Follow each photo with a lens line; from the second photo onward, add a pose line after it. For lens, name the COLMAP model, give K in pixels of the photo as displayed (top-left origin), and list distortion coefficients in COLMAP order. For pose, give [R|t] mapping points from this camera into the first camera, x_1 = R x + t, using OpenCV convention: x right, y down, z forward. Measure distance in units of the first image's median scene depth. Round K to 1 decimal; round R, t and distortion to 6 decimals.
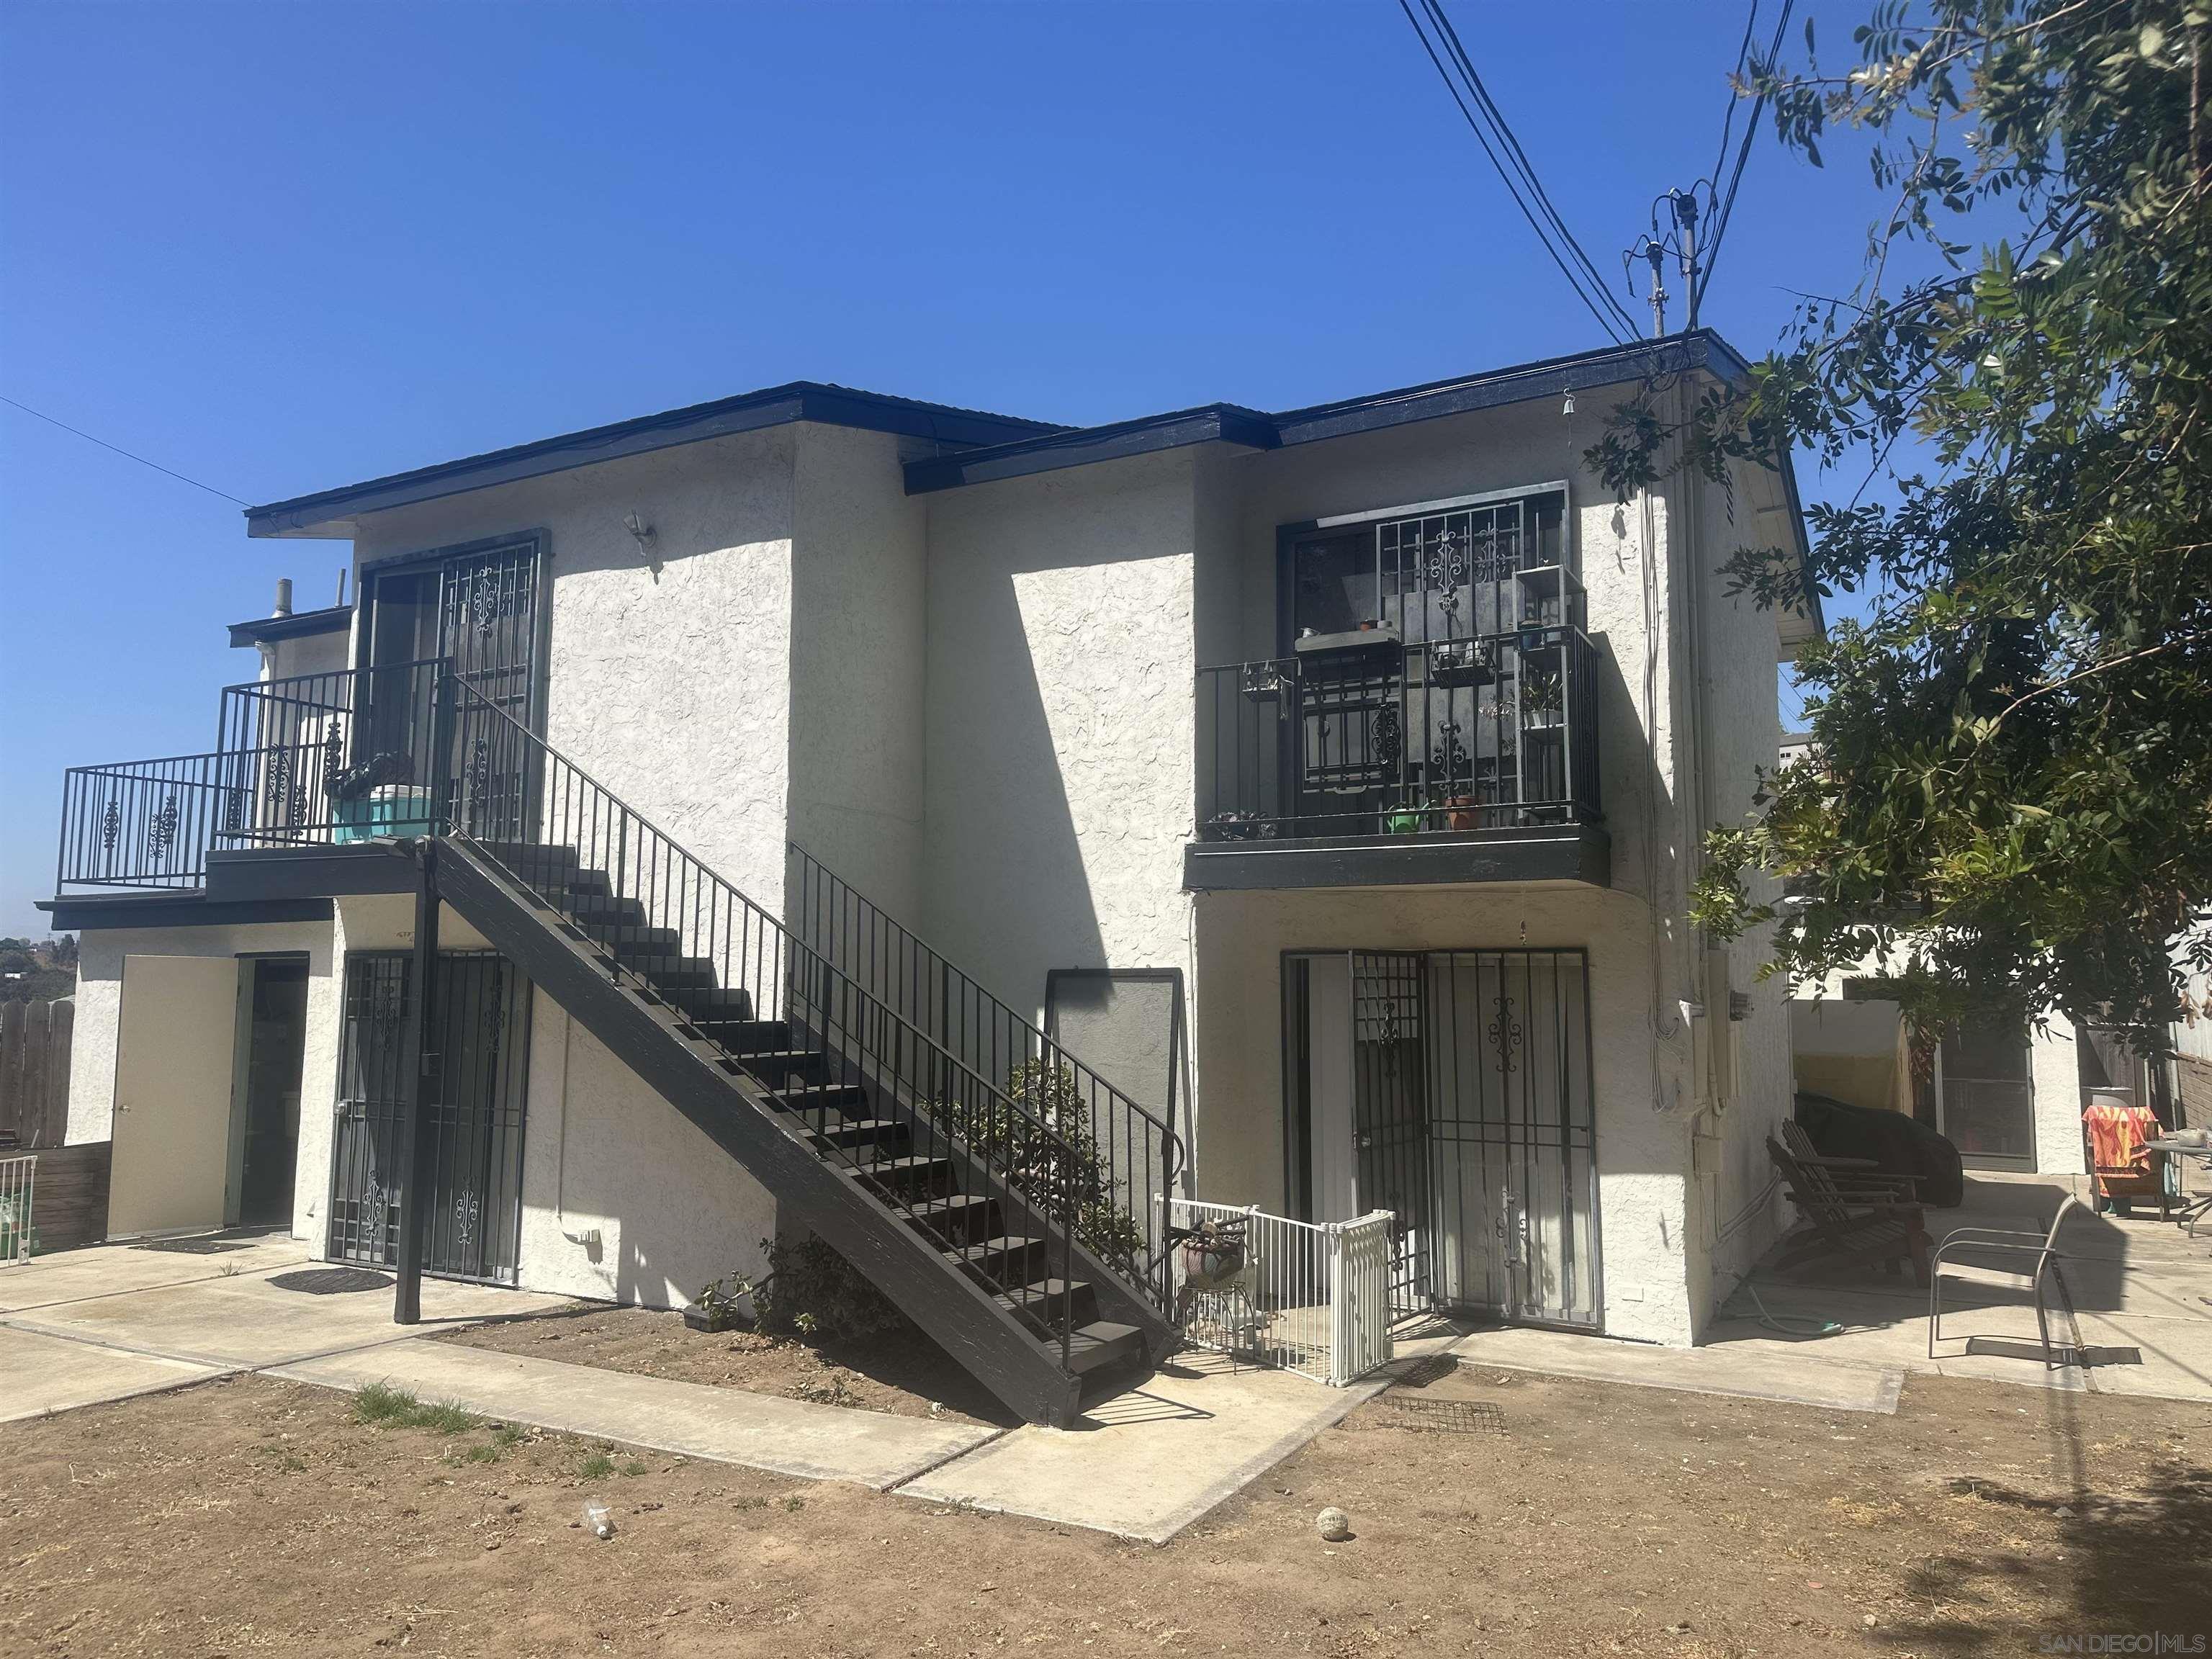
lens RADIAL K [[1554.0, 0, 1116.1], [0, 1554.0, 843.8], [0, 0, 1]] dist [0.161988, -0.248288]
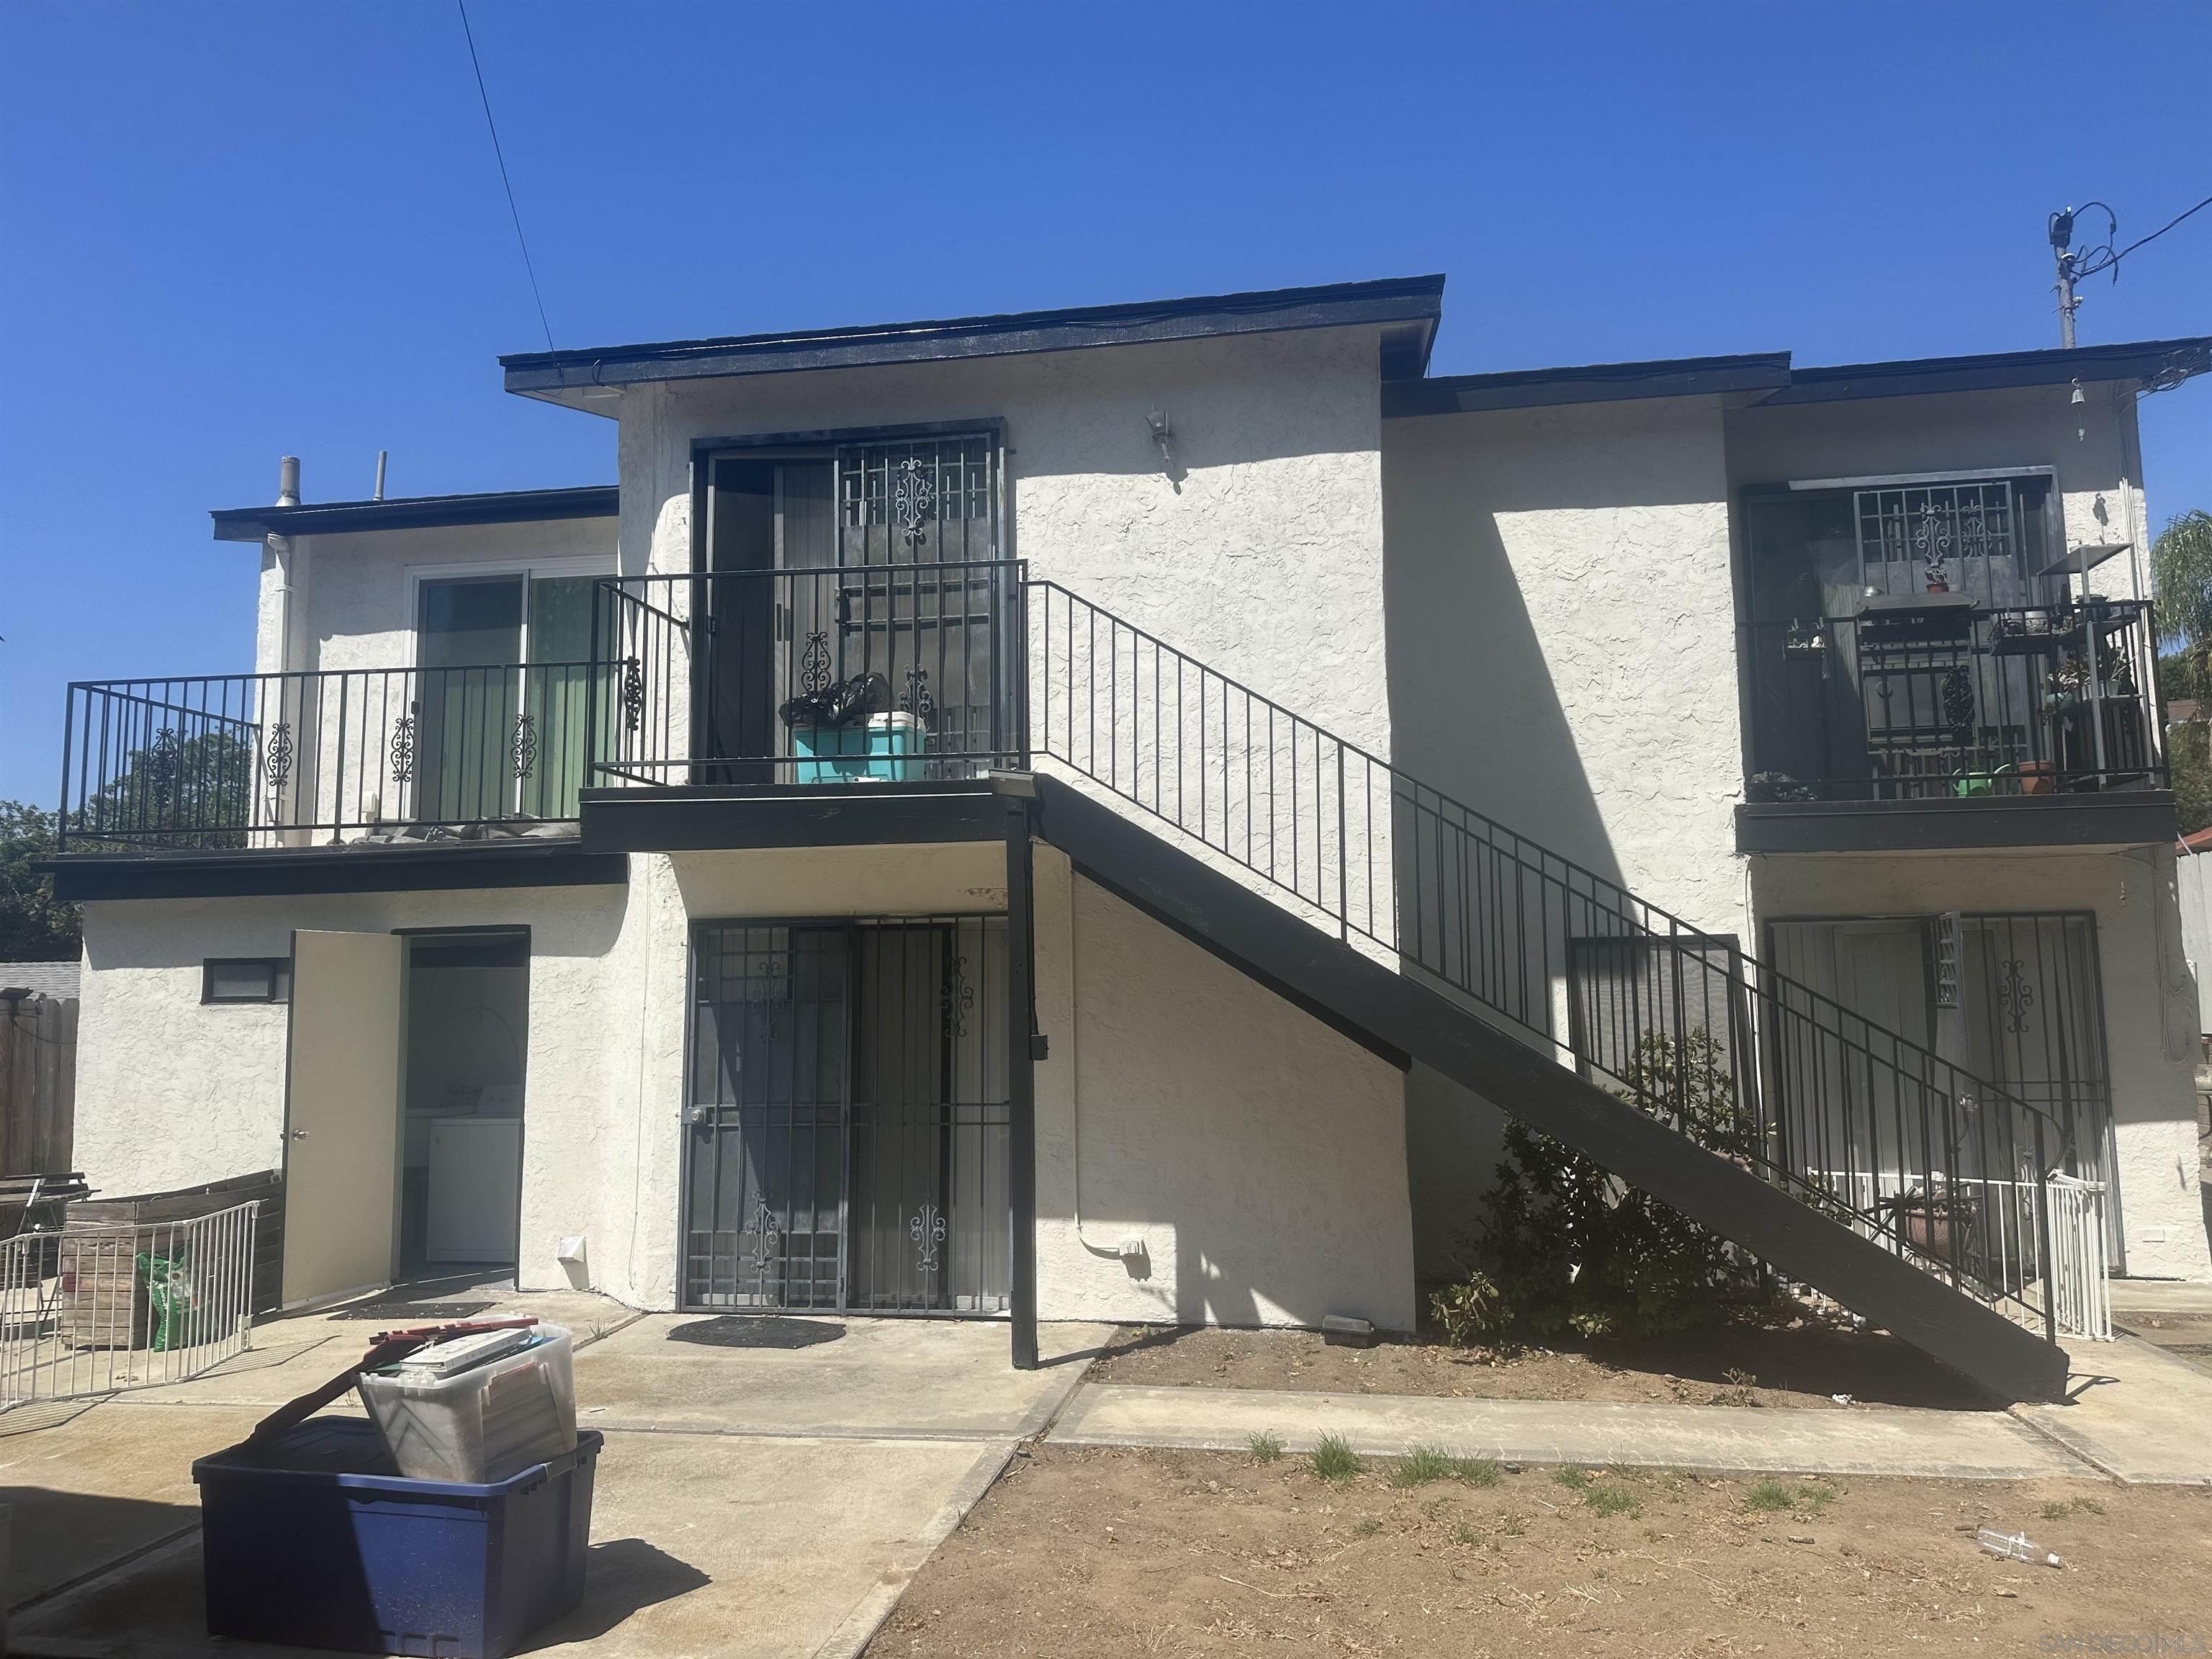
lens RADIAL K [[1554.0, 0, 1116.1], [0, 1554.0, 843.8], [0, 0, 1]] dist [0.161988, -0.248288]
pose [[0.944960, 0.015238, 0.326830, -0.613917], [-0.014596, 0.999884, -0.004419, 0.032981], [-0.326859, -0.000595, 0.945073, 0.200214]]
